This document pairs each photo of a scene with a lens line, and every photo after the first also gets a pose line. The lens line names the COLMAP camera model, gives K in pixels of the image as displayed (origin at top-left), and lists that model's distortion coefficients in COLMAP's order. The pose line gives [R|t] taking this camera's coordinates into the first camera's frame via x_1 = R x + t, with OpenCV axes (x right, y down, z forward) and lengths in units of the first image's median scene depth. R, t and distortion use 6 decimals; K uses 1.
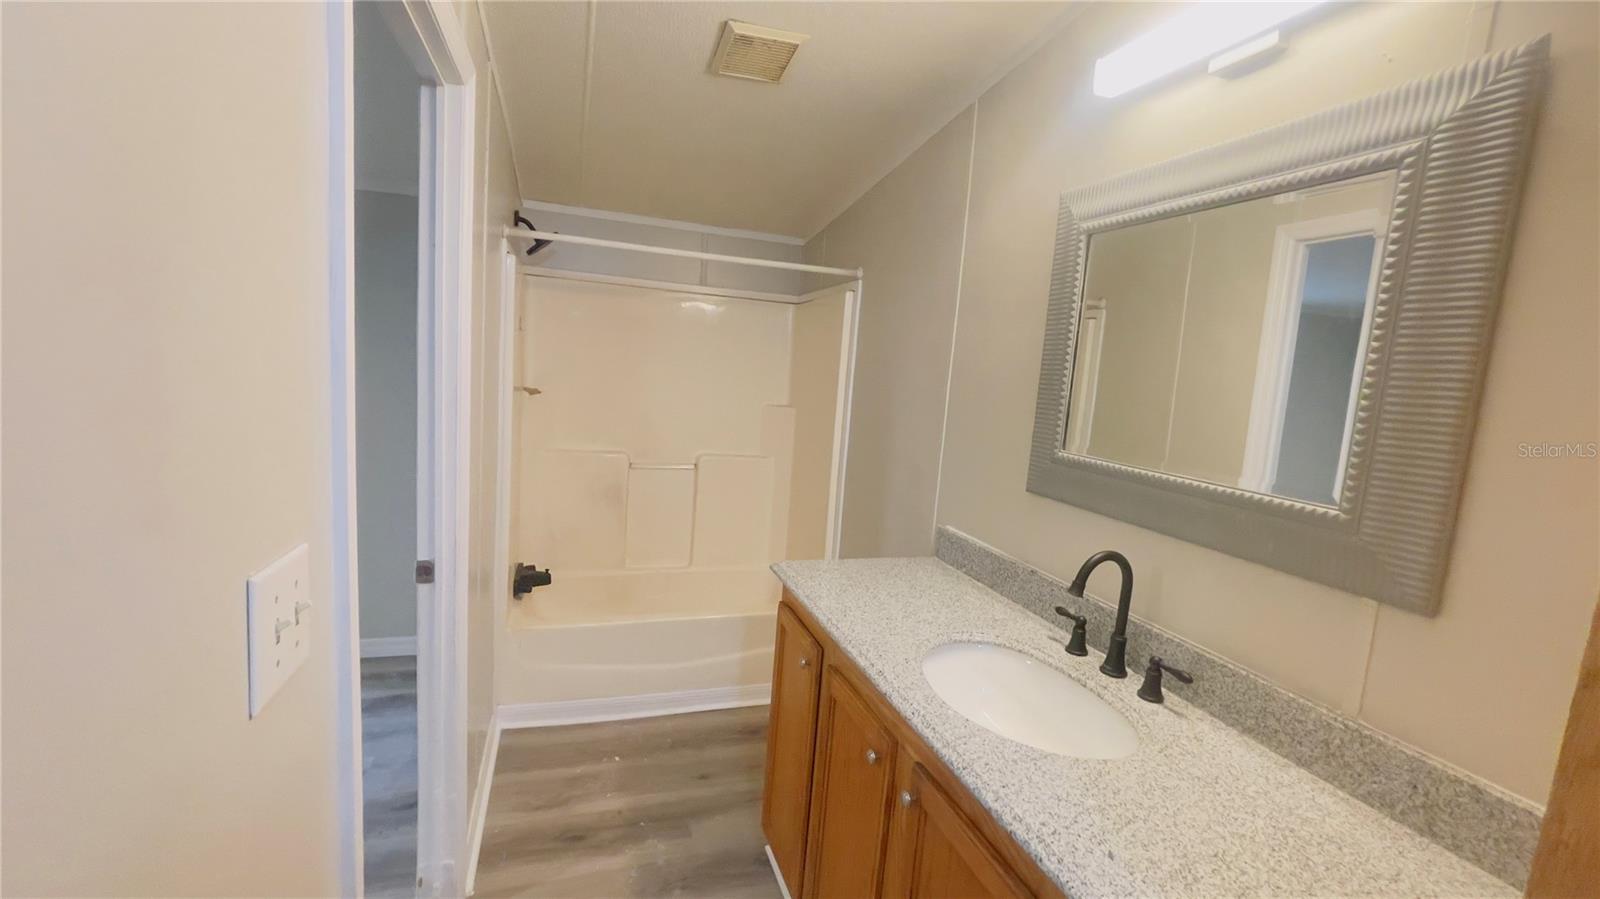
lens RADIAL K [[653.8, 0, 796.5], [0, 653.8, 447.3], [0, 0, 1]] dist [-0.004907, -0.000107]
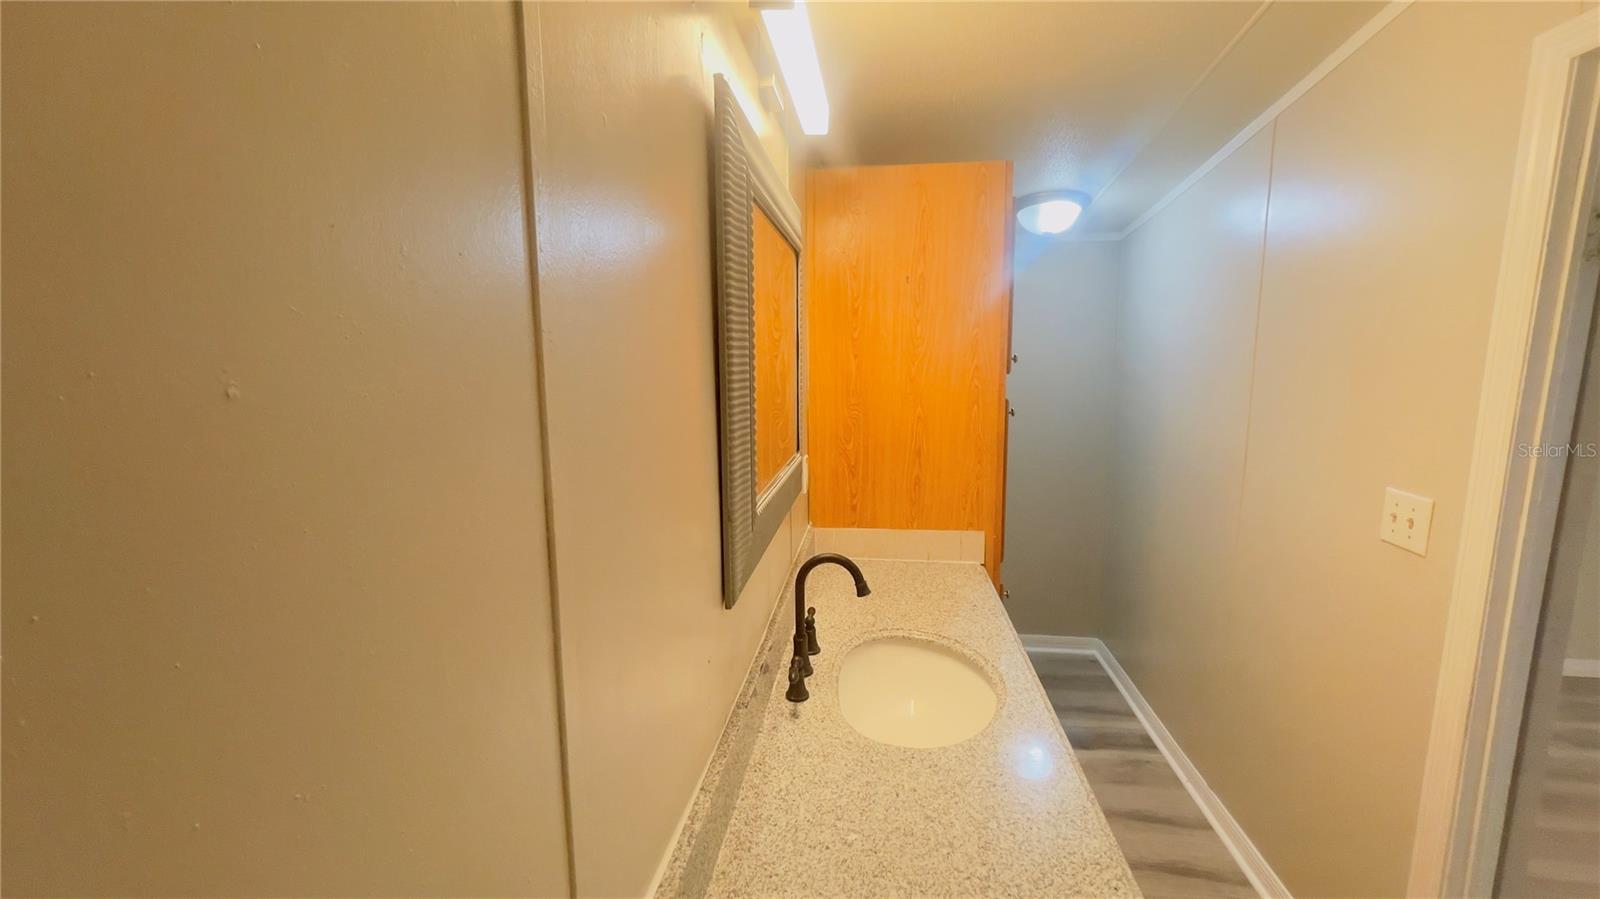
lens RADIAL K [[653.8, 0, 796.5], [0, 653.8, 447.3], [0, 0, 1]] dist [-0.004907, -0.000107]
pose [[-0.894821, -0.130333, 0.426977, 0.085763], [-0.003118, 0.958235, 0.285965, -0.298867], [-0.446415, 0.254556, -0.857855, 1.768342]]
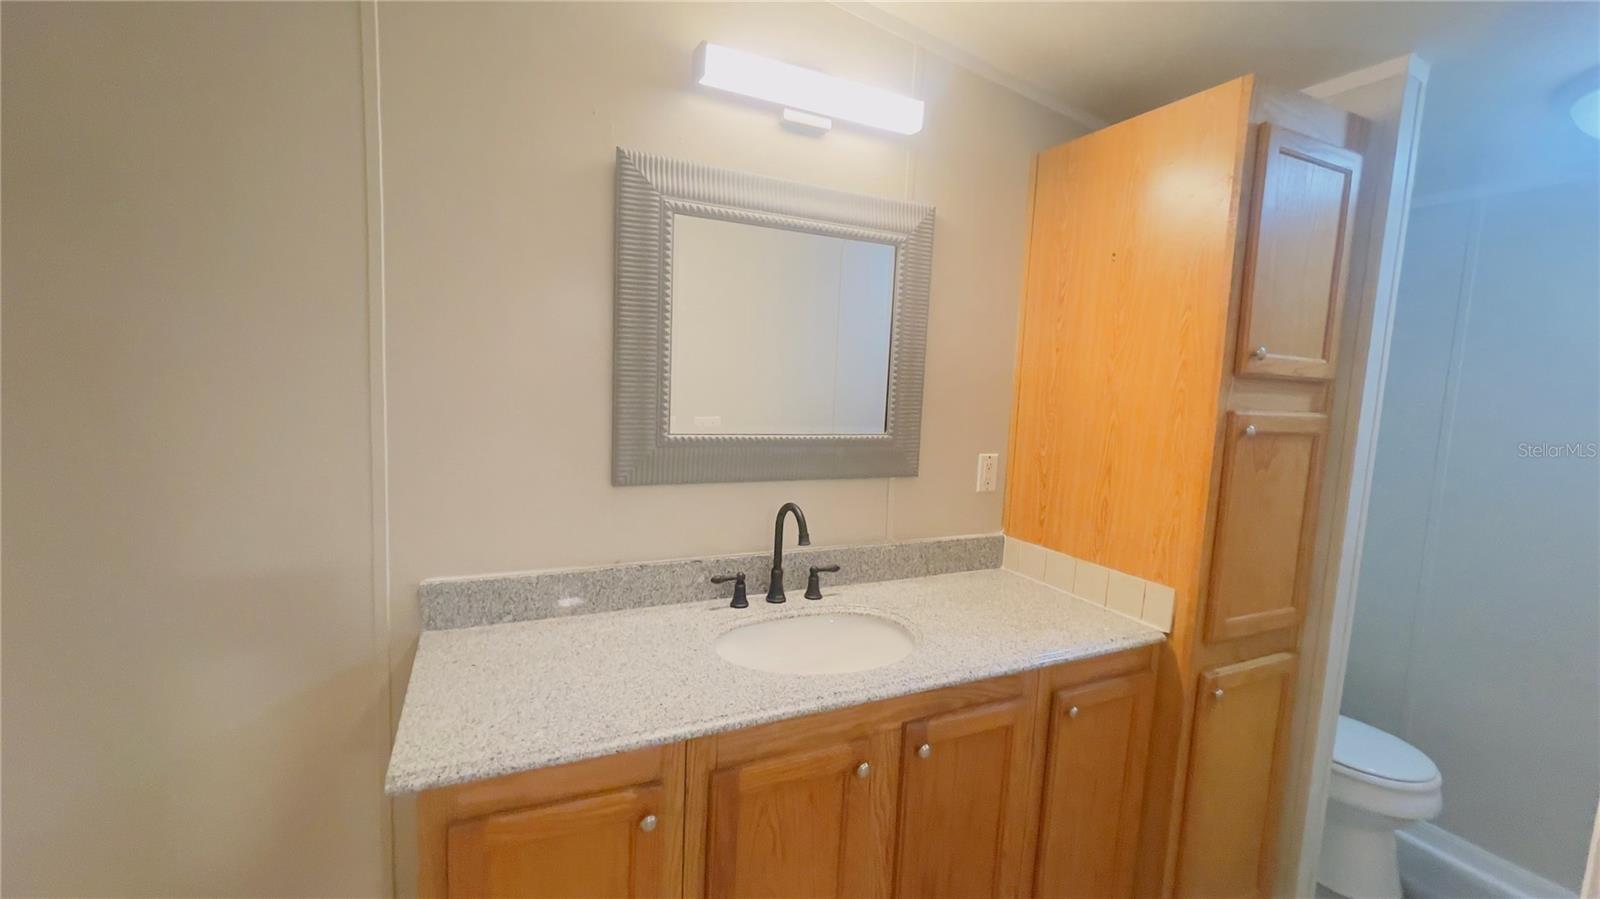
lens RADIAL K [[653.8, 0, 796.5], [0, 653.8, 447.3], [0, 0, 1]] dist [-0.004907, -0.000107]
pose [[-0.110790, -0.185276, 0.976421, -0.651984], [0.070589, 0.978521, 0.193684, -0.169751], [-0.991334, 0.090383, -0.095332, 1.023348]]
